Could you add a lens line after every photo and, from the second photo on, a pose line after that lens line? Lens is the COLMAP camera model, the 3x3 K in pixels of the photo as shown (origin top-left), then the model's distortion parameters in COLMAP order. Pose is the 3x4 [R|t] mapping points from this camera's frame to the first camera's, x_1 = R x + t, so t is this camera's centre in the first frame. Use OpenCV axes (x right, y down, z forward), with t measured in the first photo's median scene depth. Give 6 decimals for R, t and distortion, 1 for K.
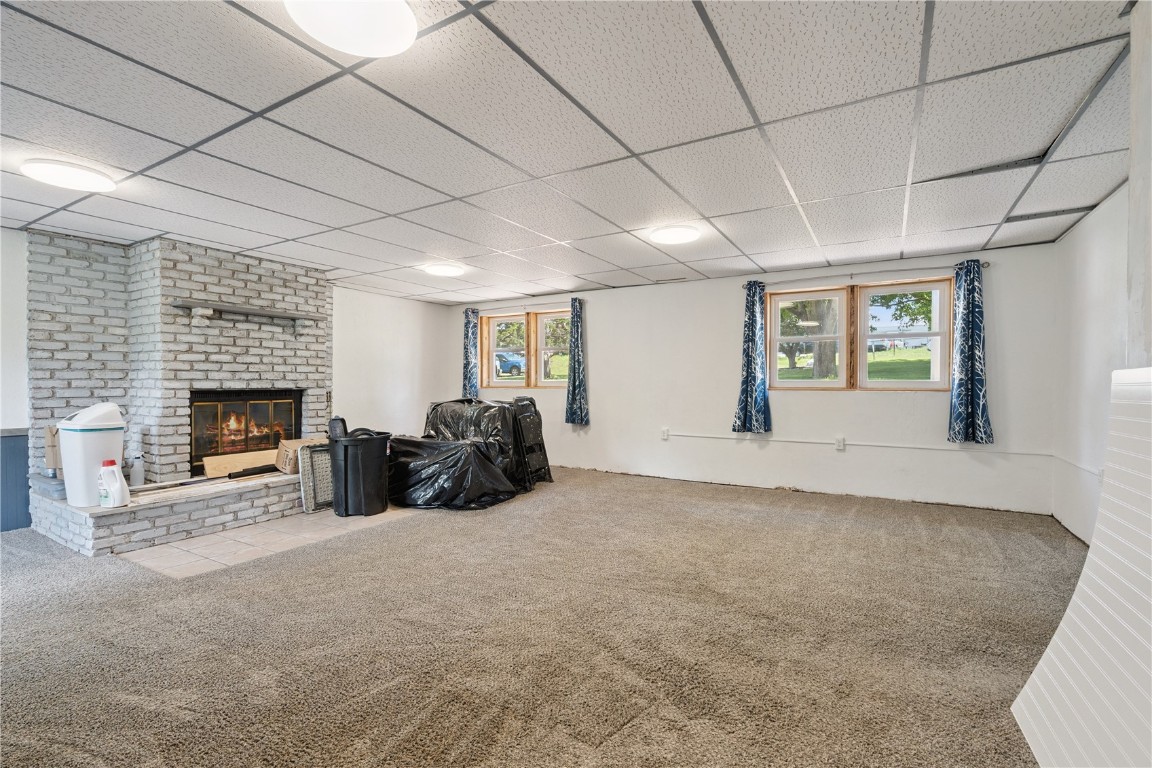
lens RADIAL K [[524.6, 0, 576.0], [0, 524.6, 384.0], [0, 0, 1]] dist [-0.002222, -0.000368]
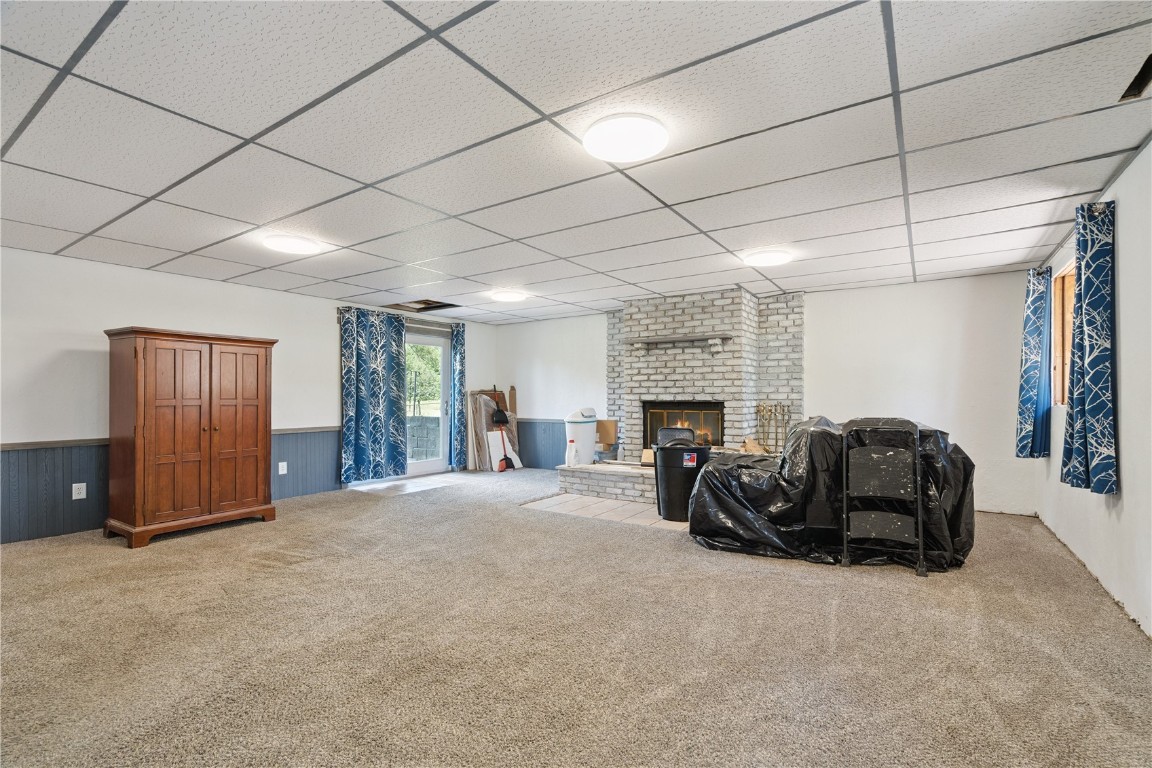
lens RADIAL K [[524.6, 0, 576.0], [0, 524.6, 384.0], [0, 0, 1]] dist [-0.002222, -0.000368]
pose [[-0.058482, -0.025004, -0.997975, 0.656048], [-0.003086, 0.999686, -0.024866, 0.001498], [0.998284, 0.001625, -0.058541, 0.837801]]
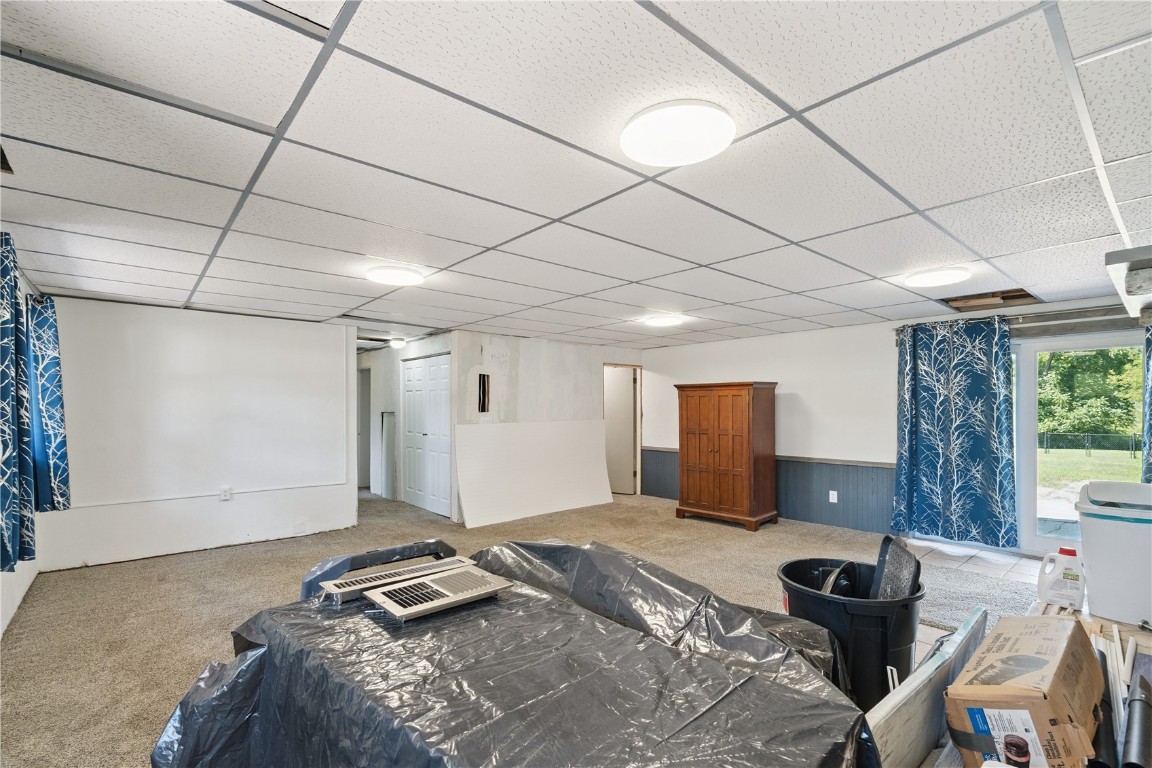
lens RADIAL K [[518.7, 0, 579.5], [0, 518.7, 408.9], [0, 0, 1]] dist [-0.000509, -0.000038]
pose [[-0.951395, -0.003918, 0.307949, -0.227858], [-0.002538, 0.999985, 0.004883, -0.044352], [-0.307964, 0.003864, -0.951390, 1.412663]]
